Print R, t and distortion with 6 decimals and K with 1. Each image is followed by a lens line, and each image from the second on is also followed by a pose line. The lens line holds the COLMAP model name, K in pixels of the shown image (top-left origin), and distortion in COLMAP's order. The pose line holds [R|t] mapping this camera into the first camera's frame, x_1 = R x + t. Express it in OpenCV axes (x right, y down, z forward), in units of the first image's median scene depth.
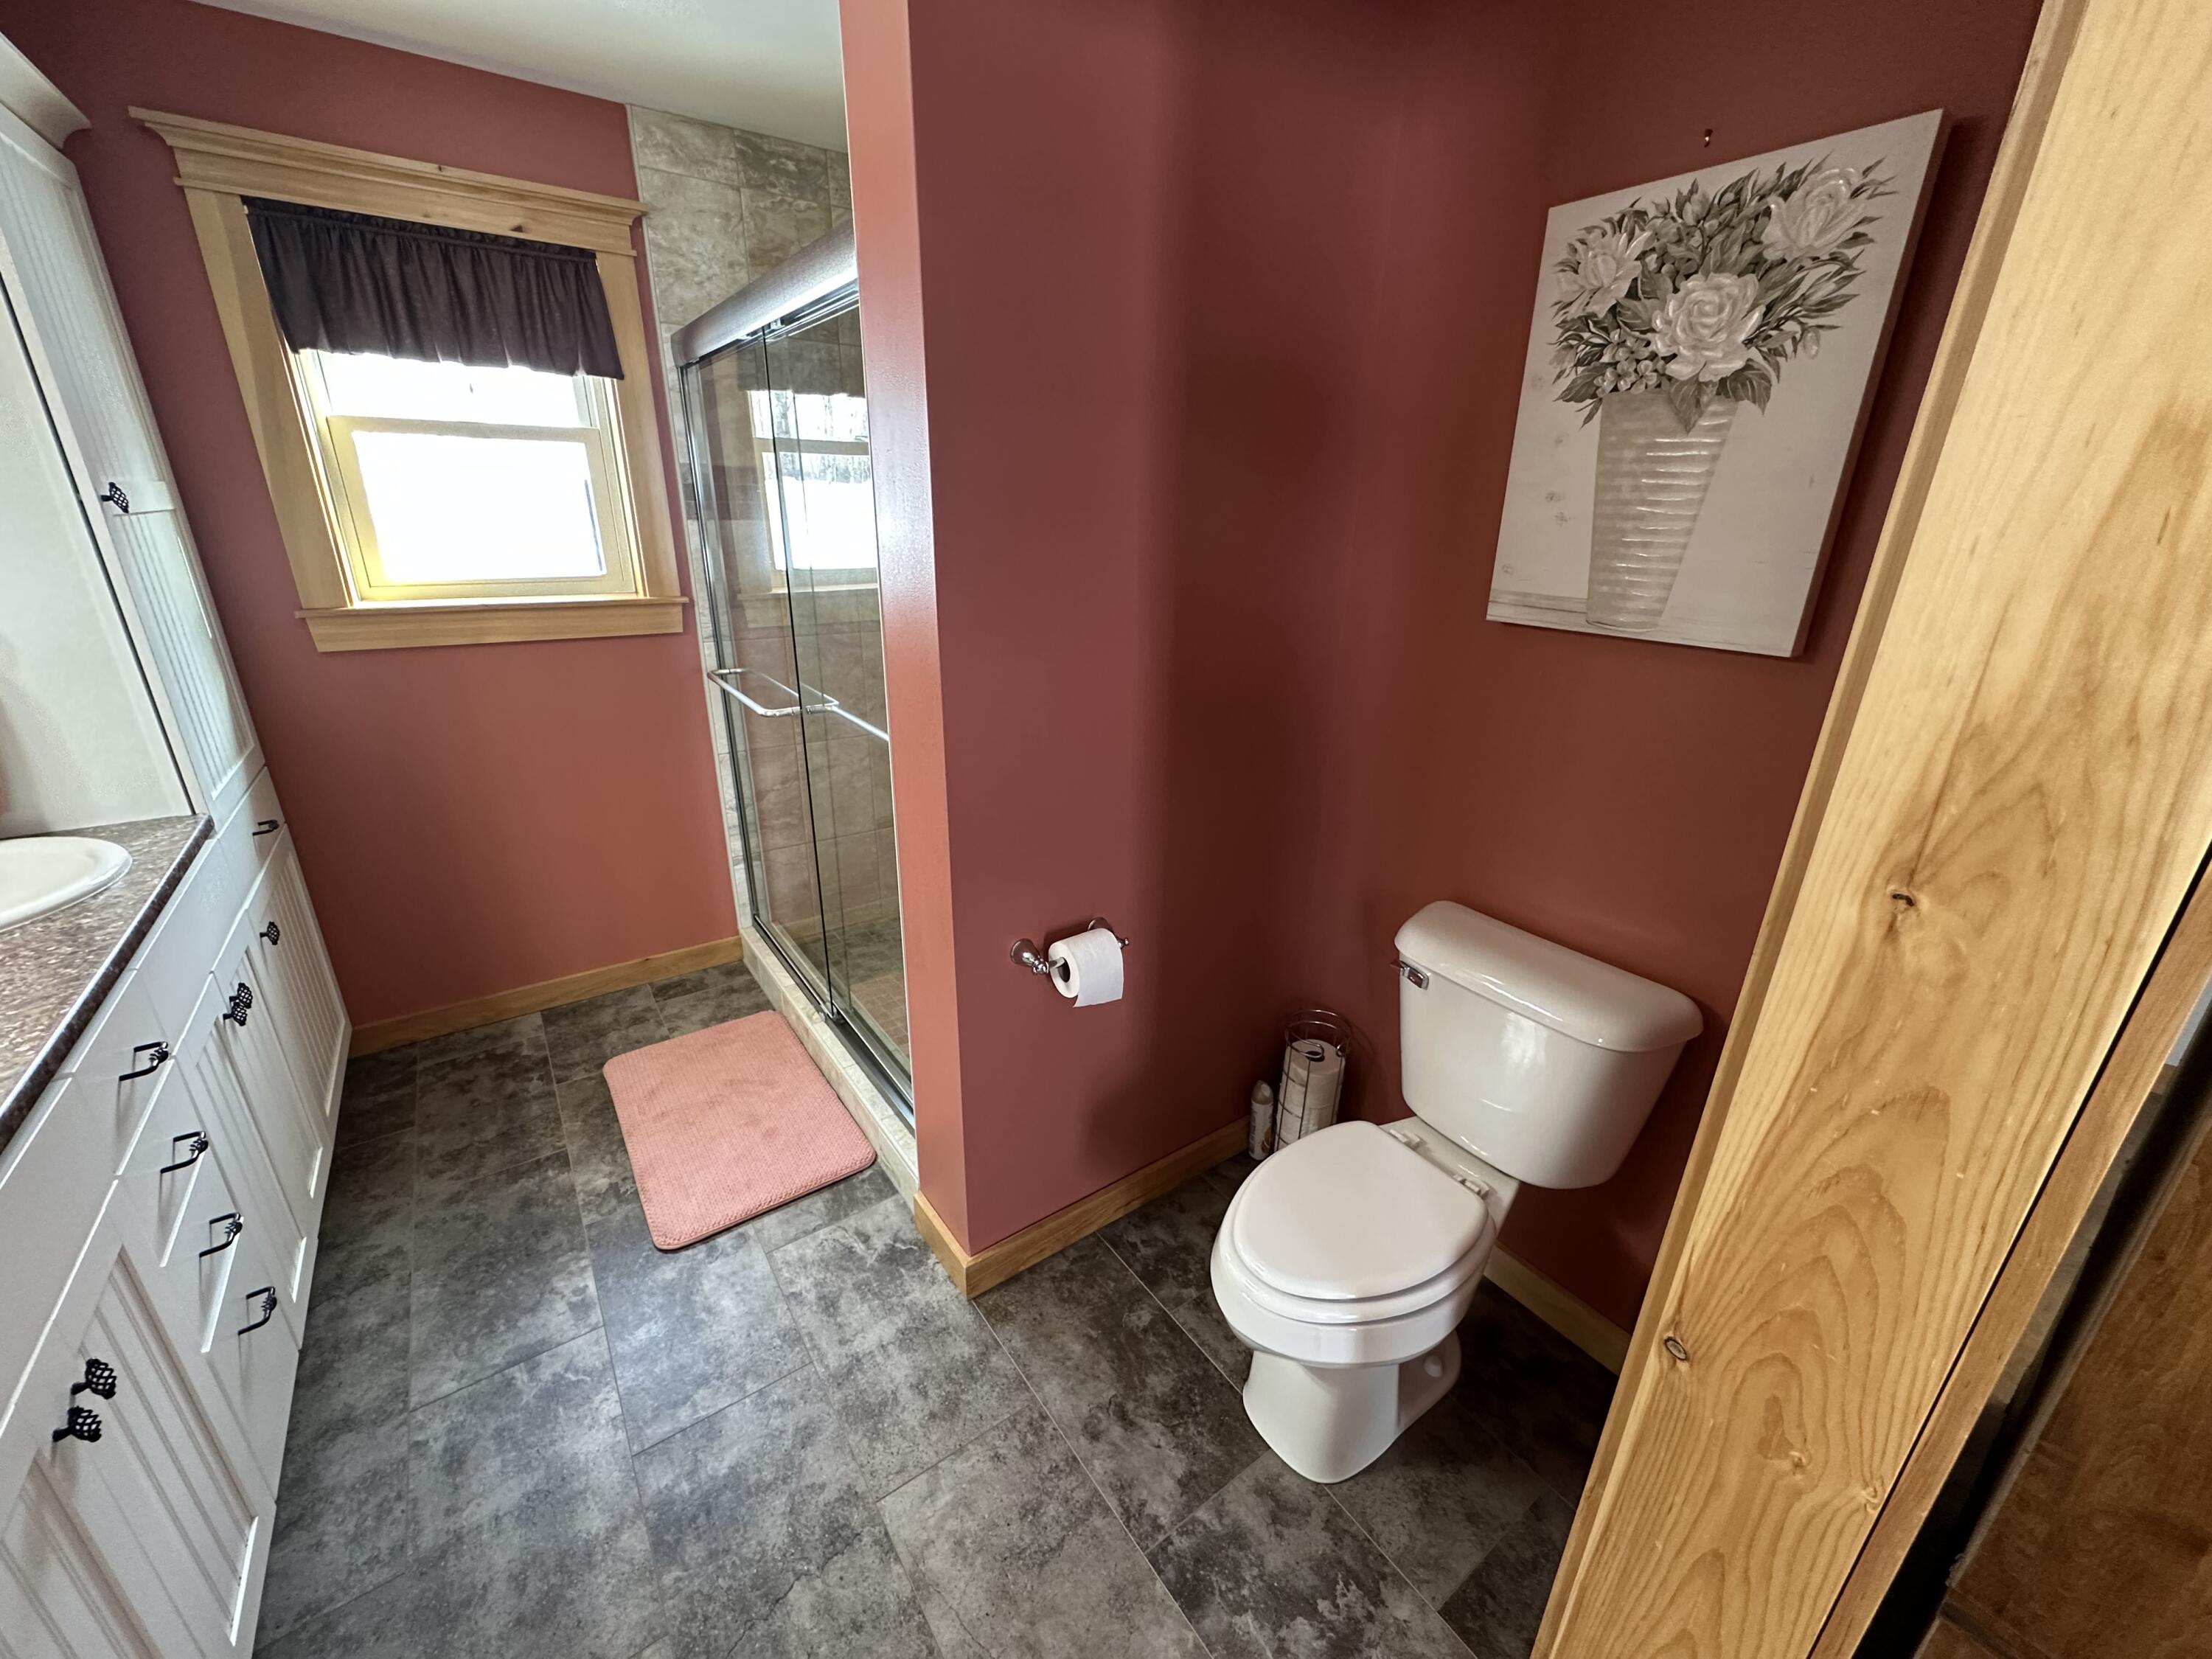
lens RADIAL K [[878.5, 0, 1105.6], [0, 878.5, 830.5], [0, 0, 1]] dist [-0.003152, 0.000378]
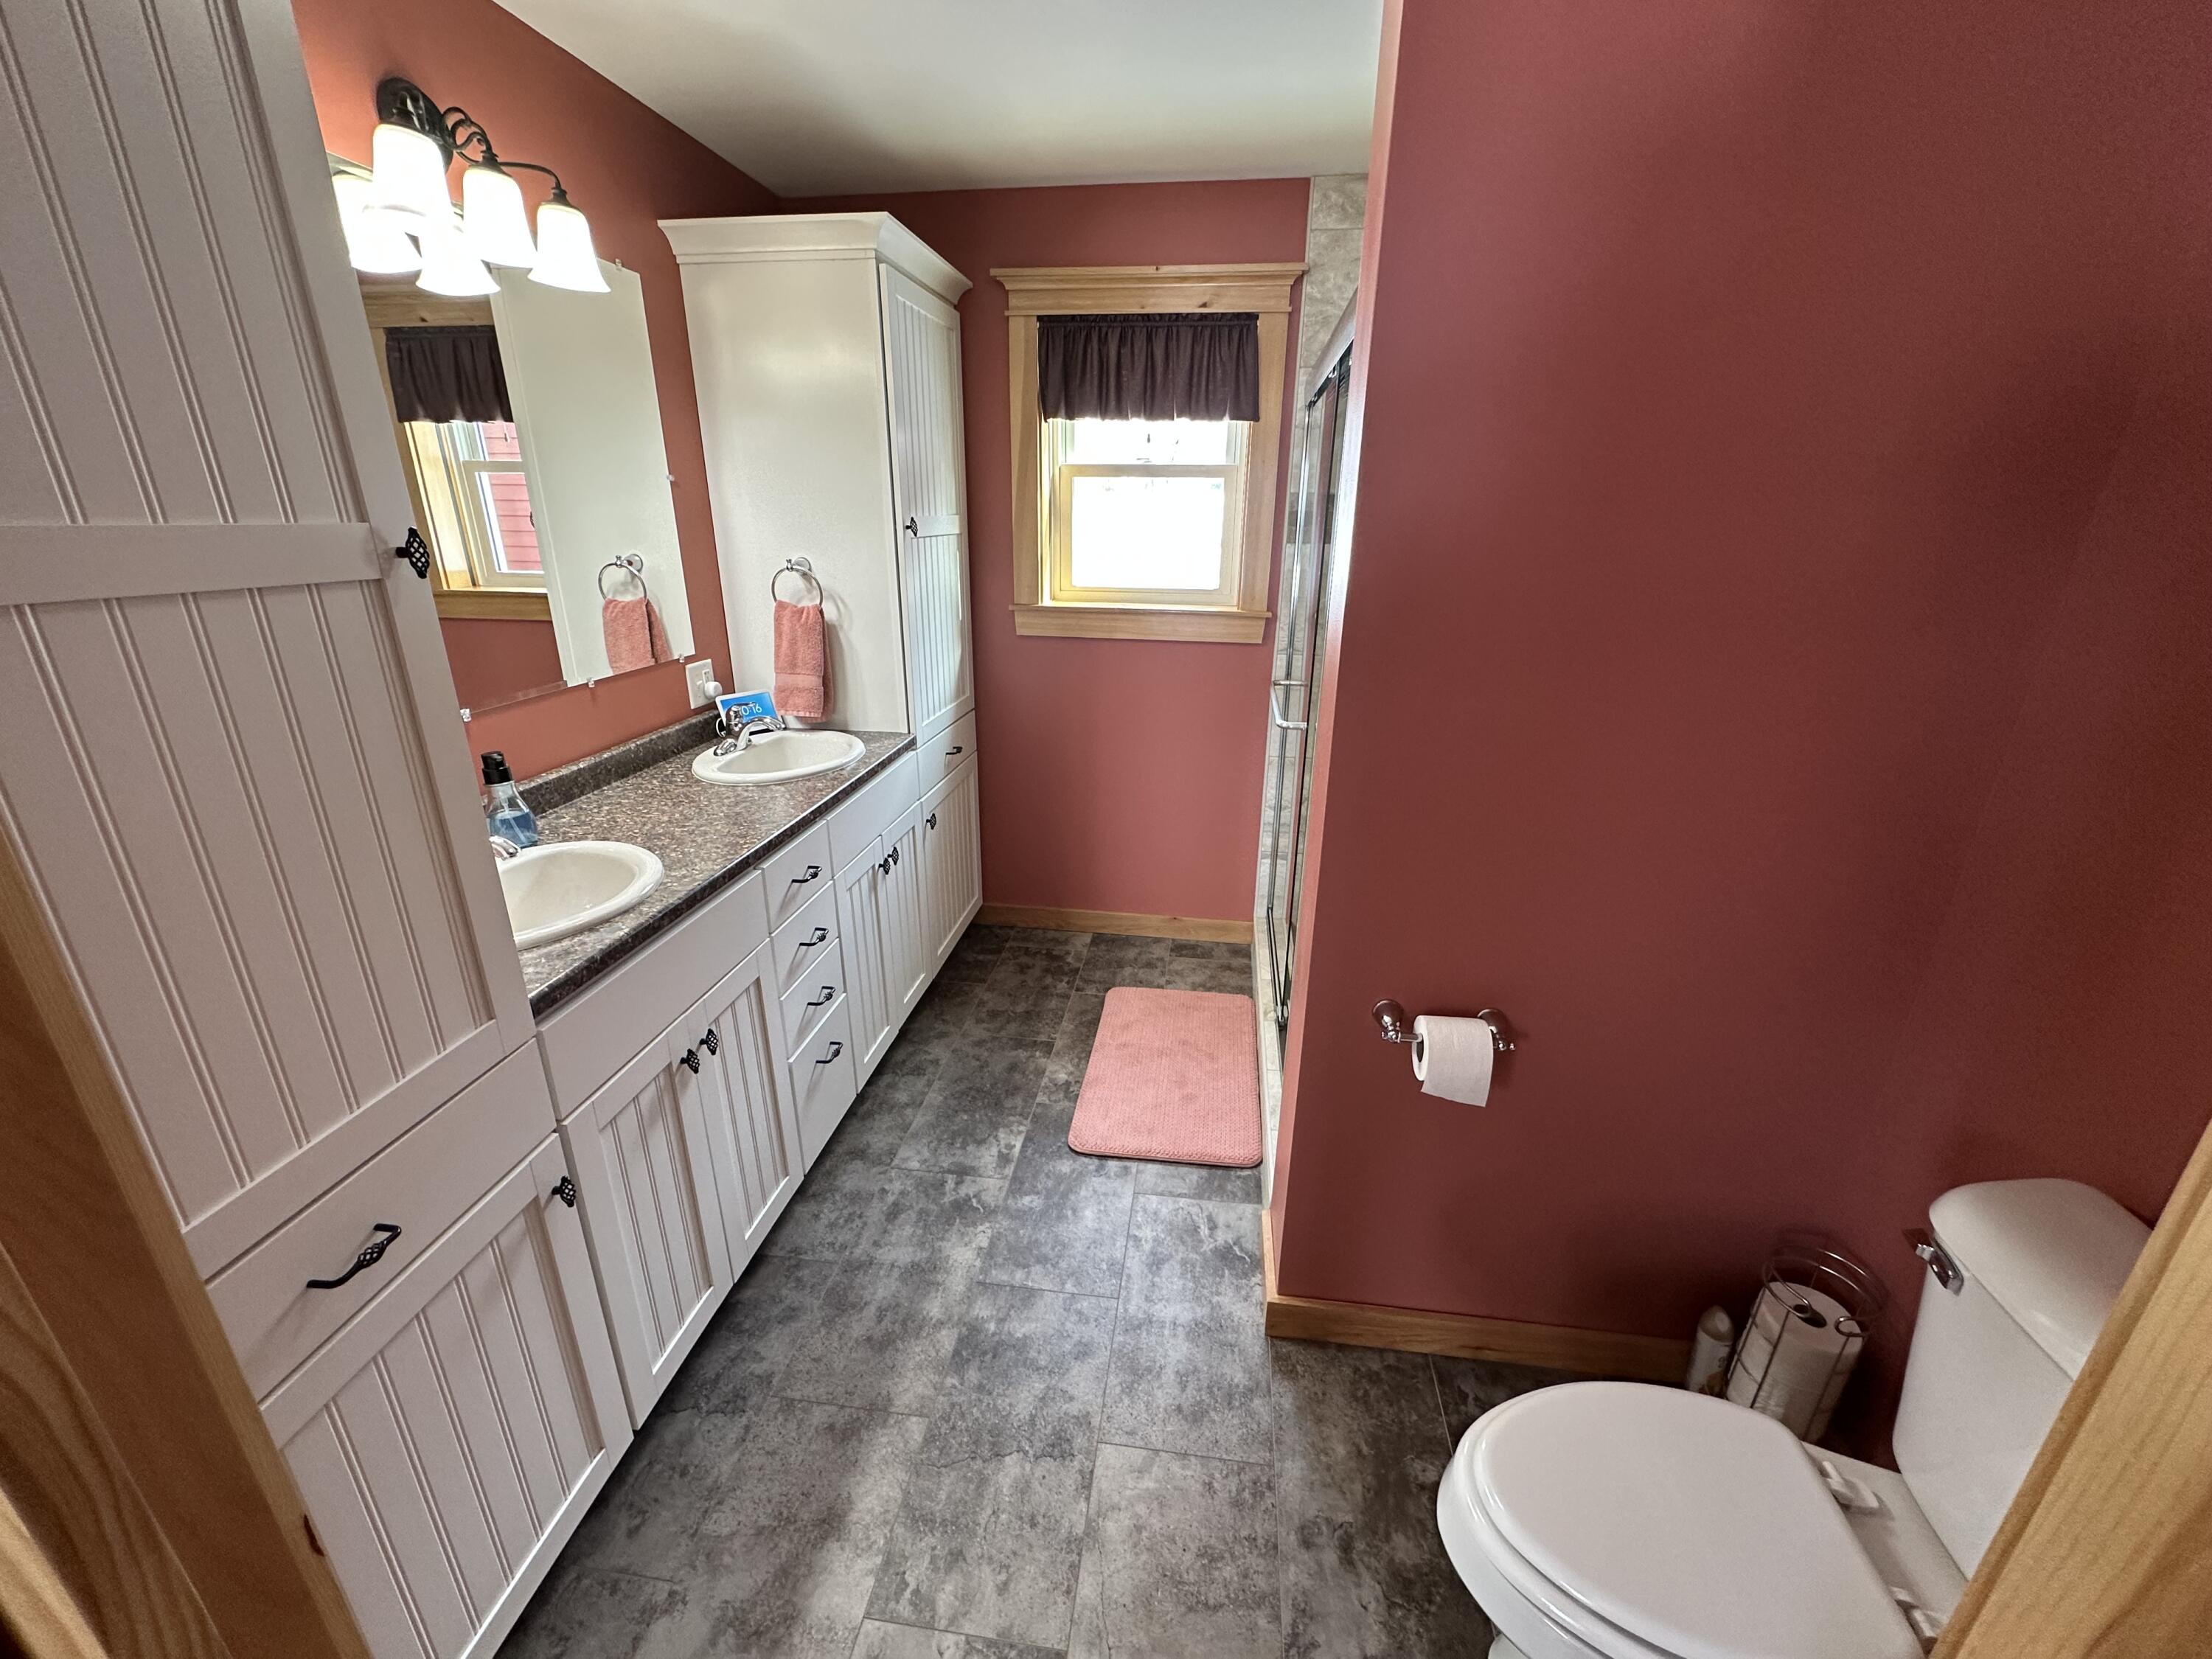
lens RADIAL K [[878.5, 0, 1105.6], [0, 878.5, 830.5], [0, 0, 1]] dist [-0.003152, 0.000378]
pose [[0.727327, 0.222777, -0.649127, 0.224482], [-0.236005, 0.969353, 0.068240, -0.037681], [0.644435, 0.103564, 0.757613, 0.079509]]
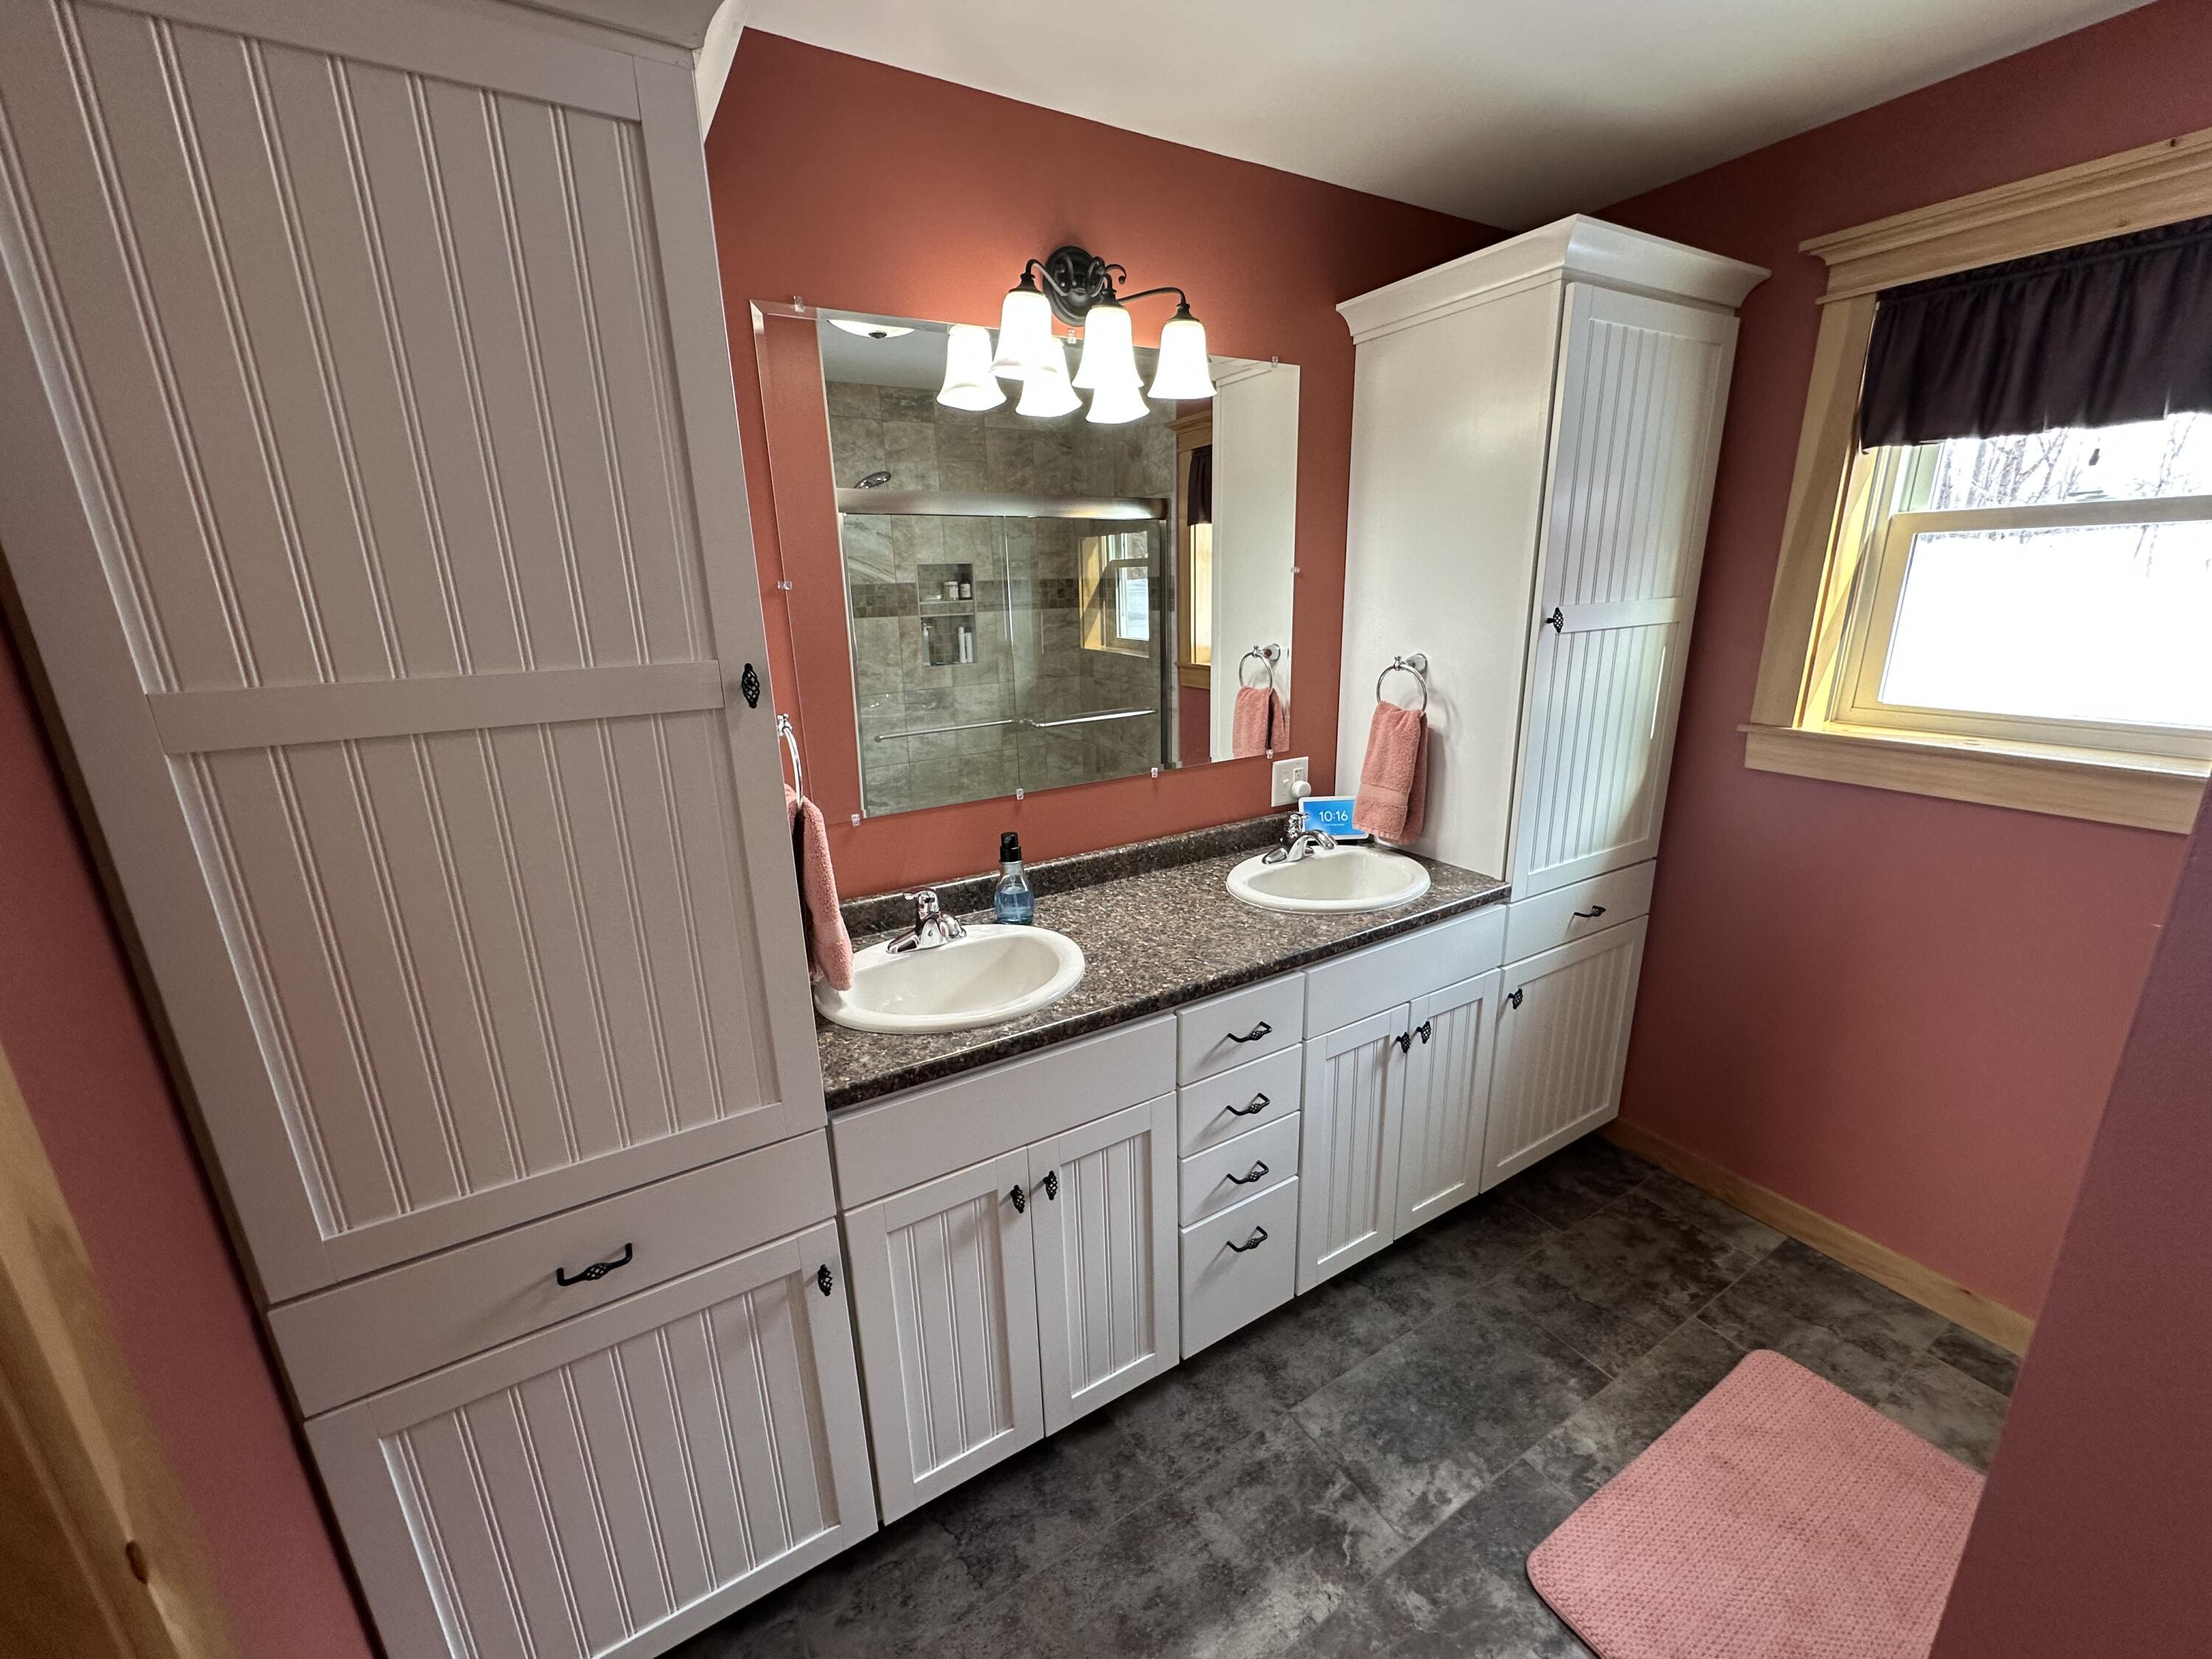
lens RADIAL K [[878.5, 0, 1105.6], [0, 878.5, 830.5], [0, 0, 1]] dist [-0.003152, 0.000378]
pose [[-0.077902, 0.255914, -0.963556, 0.107362], [-0.324042, 0.907516, 0.267229, -0.211961], [0.942830, 0.333050, 0.012230, 0.444721]]
